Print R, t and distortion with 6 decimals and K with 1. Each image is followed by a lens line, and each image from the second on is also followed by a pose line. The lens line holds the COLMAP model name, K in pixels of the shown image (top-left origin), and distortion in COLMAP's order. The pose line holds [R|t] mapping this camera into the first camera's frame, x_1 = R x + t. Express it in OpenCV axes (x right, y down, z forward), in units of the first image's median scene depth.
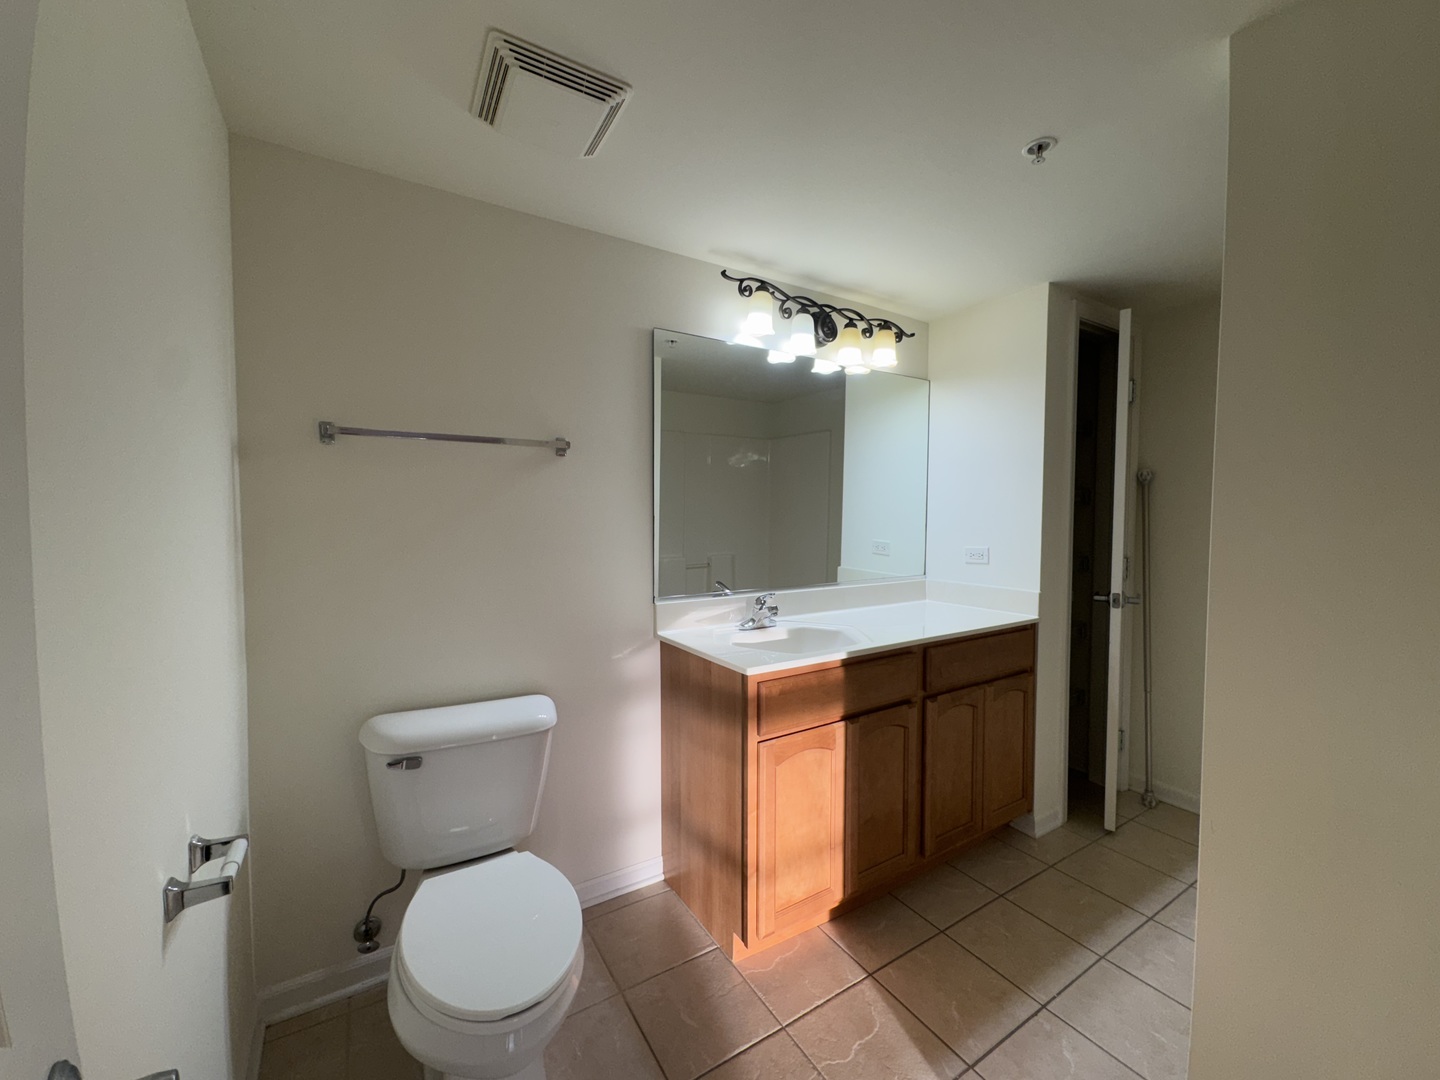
lens RADIAL K [[581.8, 0, 730.2], [0, 581.8, 538.8], [0, 0, 1]] dist [0.000738, -0.000479]
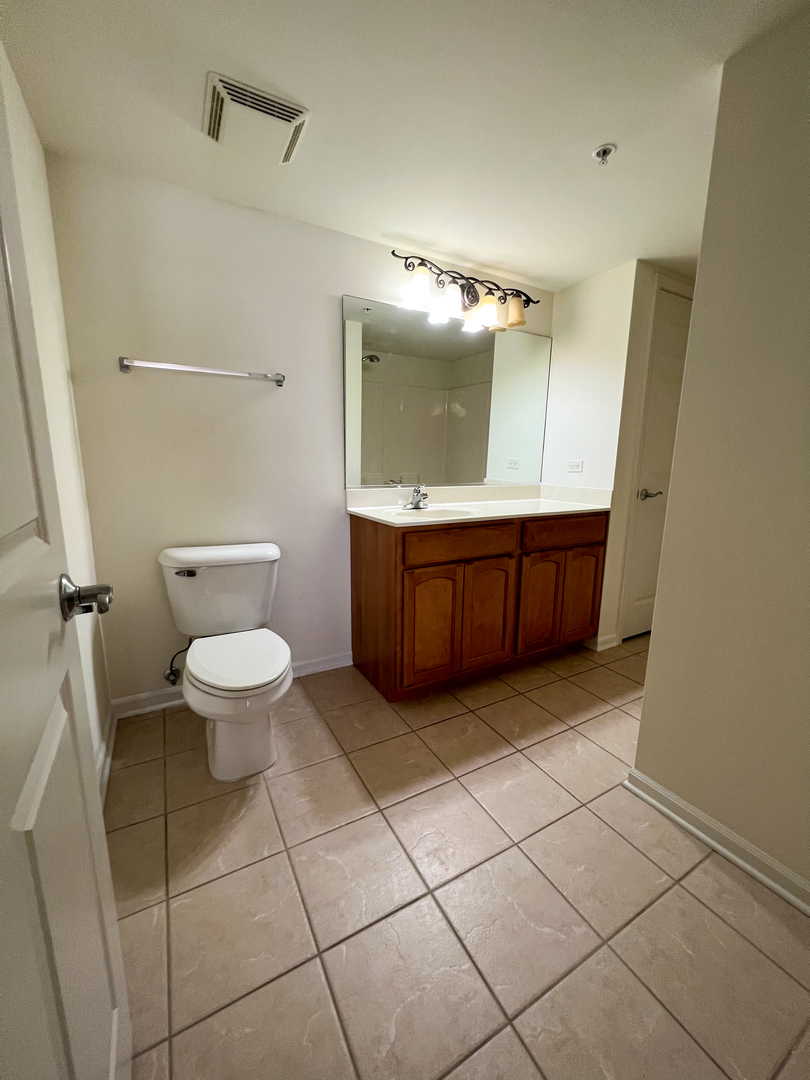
lens RADIAL K [[432.6, 0, 410.5], [0, 432.6, 536.6], [0, 0, 1]] dist [-0.004681, -0.000284]
pose [[0.999004, 0.020124, -0.039813, 0.087912], [-0.014225, 0.989583, 0.143256, 0.070624], [0.042281, -0.142547, 0.988885, -0.121750]]
